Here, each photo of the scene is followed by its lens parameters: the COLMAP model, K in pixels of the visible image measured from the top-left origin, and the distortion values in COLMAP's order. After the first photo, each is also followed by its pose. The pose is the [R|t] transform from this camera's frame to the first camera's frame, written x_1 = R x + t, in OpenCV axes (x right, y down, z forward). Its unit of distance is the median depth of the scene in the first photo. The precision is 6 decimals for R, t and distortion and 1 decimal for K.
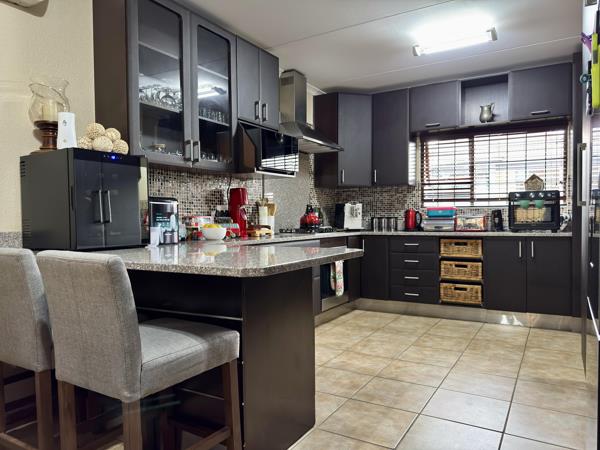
lens RADIAL K [[417.5, 0, 303.9], [0, 417.5, 226.1], [0, 0, 1]] dist [0.089506, -0.127422]
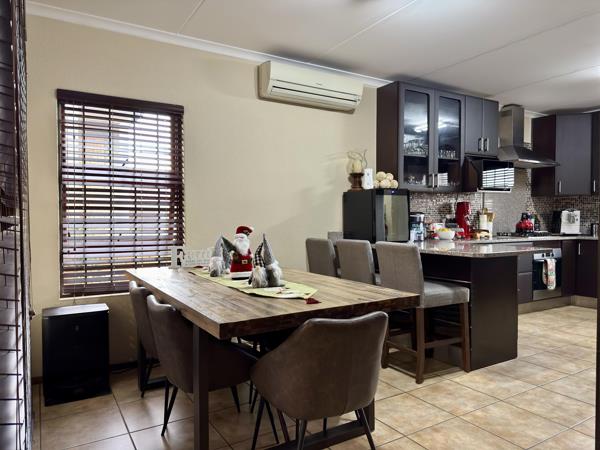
lens RADIAL K [[417.5, 0, 303.9], [0, 417.5, 226.1], [0, 0, 1]] dist [0.089506, -0.127422]
pose [[0.879962, 0.016534, -0.474757, 0.038769], [-0.015120, 0.999863, 0.006795, -0.013643], [0.474804, 0.001199, 0.880091, -0.444984]]
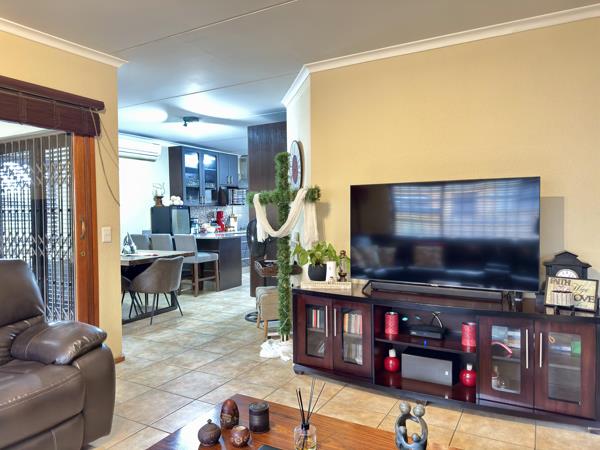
lens RADIAL K [[417.5, 0, 303.9], [0, 417.5, 226.1], [0, 0, 1]] dist [0.089506, -0.127422]
pose [[0.999835, -0.006385, 0.017026, 0.276896], [0.006170, 0.999900, 0.012697, -0.031356], [-0.017105, -0.012590, 0.999774, -1.391845]]
